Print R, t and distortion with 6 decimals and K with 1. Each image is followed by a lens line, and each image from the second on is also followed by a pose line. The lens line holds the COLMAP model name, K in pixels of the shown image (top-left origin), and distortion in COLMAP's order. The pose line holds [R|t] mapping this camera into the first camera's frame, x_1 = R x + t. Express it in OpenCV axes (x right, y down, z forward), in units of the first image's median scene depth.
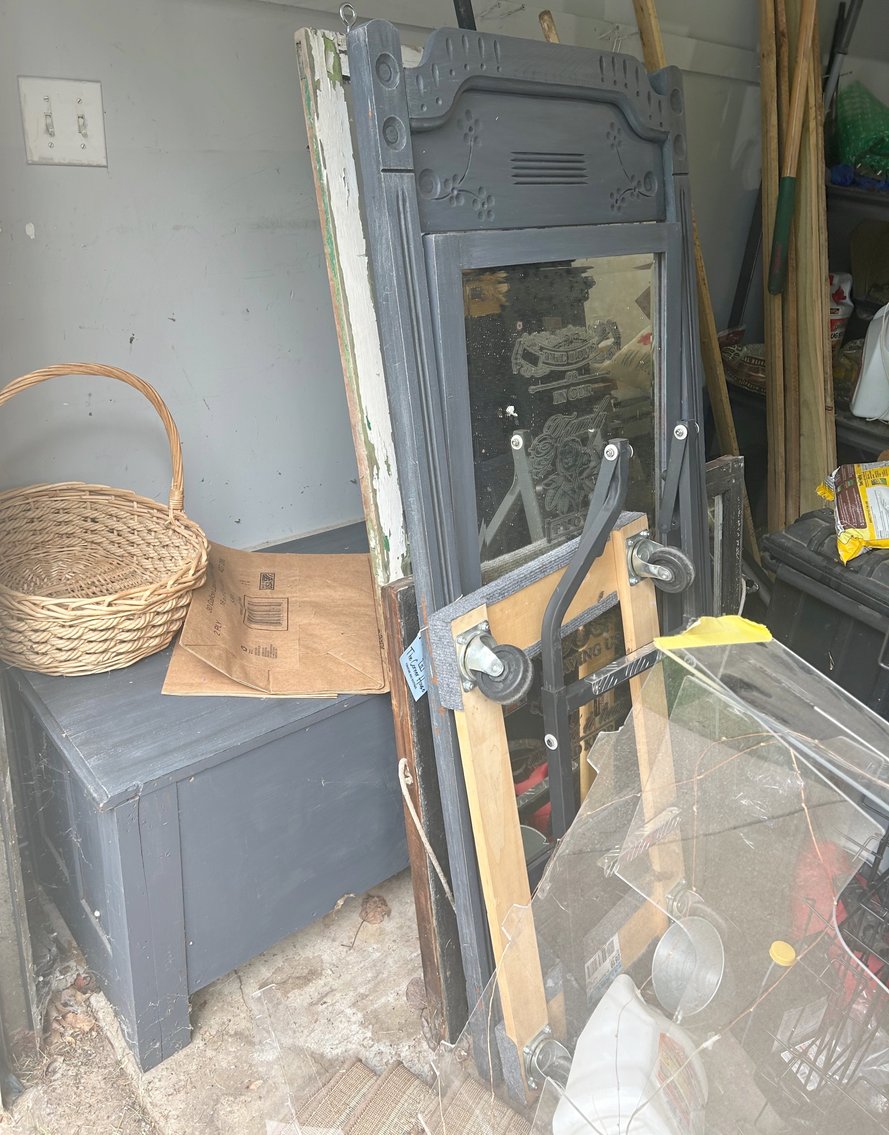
lens RADIAL K [[888.2, 0, 457.1], [0, 888.2, 539.2], [0, 0, 1]] dist [0.052899, -0.053593]
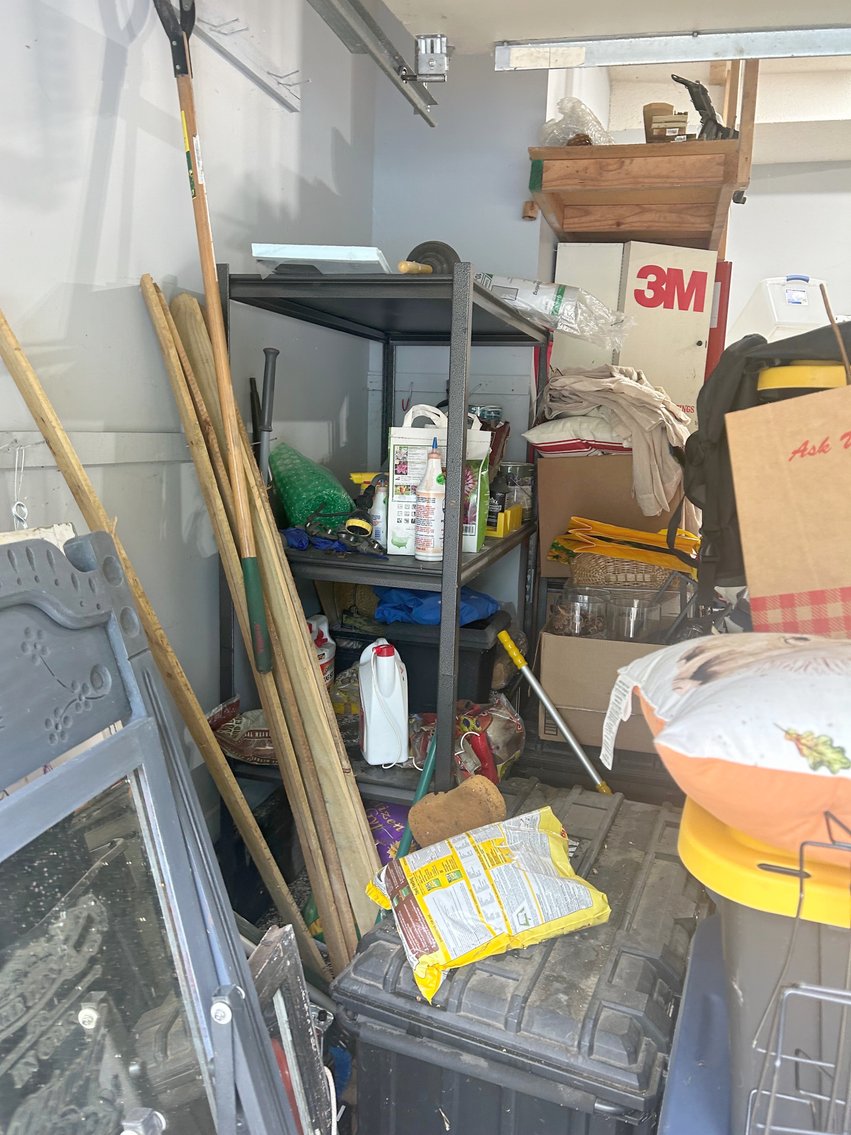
lens RADIAL K [[850.3, 0, 432.9], [0, 850.3, 574.8], [0, 0, 1]] dist [0.056818, -0.064704]
pose [[0.836747, -0.157192, 0.524542, 0.085835], [0.280580, 0.945684, -0.164183, -0.282188], [-0.470243, 0.284556, 0.835404, 0.245156]]
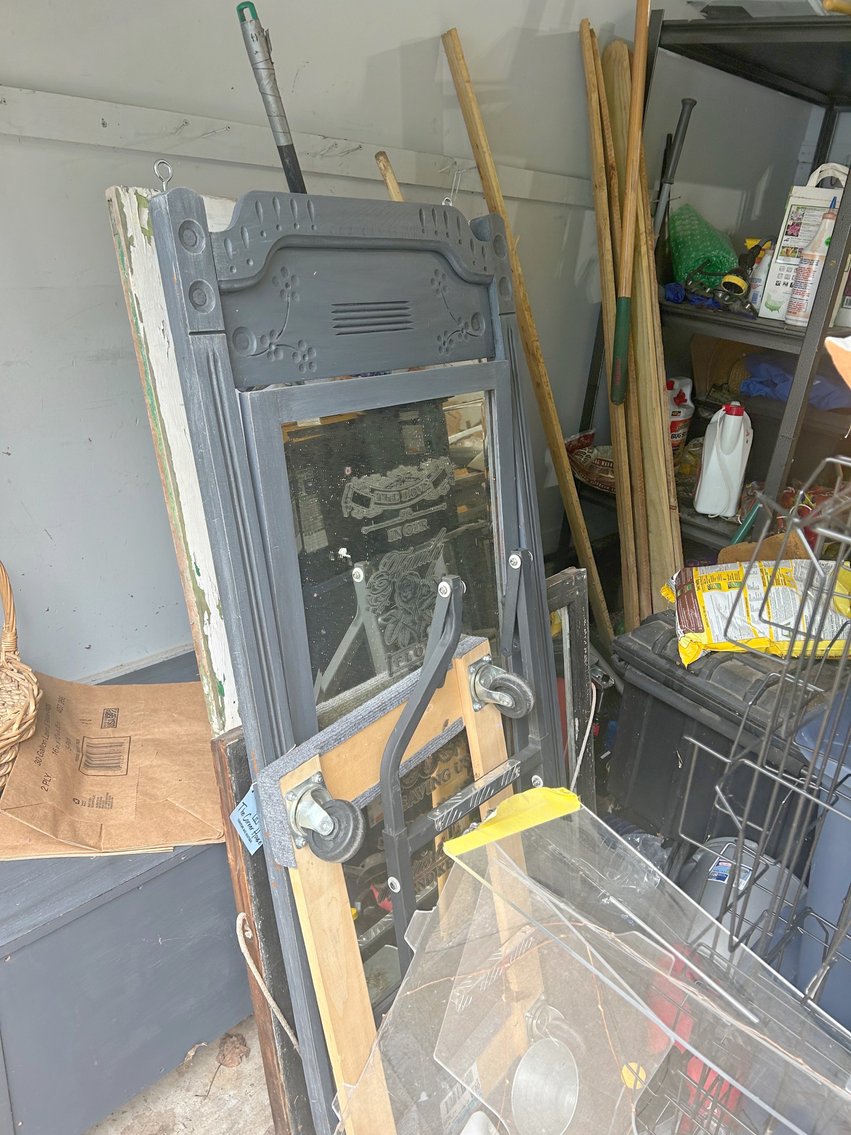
lens RADIAL K [[850.3, 0, 439.9], [0, 850.3, 560.9], [0, 0, 1]] dist [0.056818, -0.064704]
pose [[0.995135, -0.029989, 0.093848, 0.069525], [0.034362, 0.998381, -0.045339, -0.077400], [-0.092336, 0.048343, 0.994554, 0.028697]]
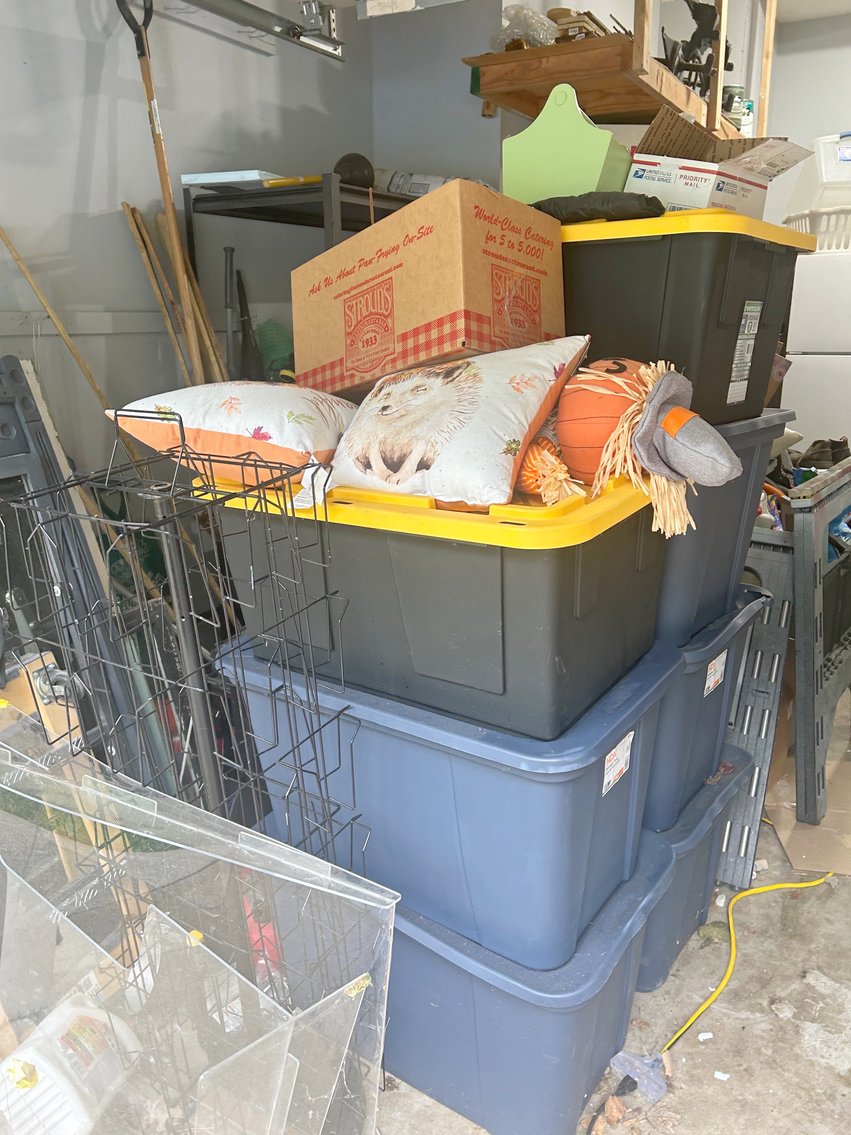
lens RADIAL K [[850.3, 0, 408.1], [0, 850.3, 559.9], [0, 0, 1]] dist [0.056818, -0.064704]
pose [[0.944591, -0.186428, 0.270172, 0.411405], [0.229018, 0.963938, -0.135555, 0.145254], [-0.235158, 0.189918, 0.953222, -0.447856]]
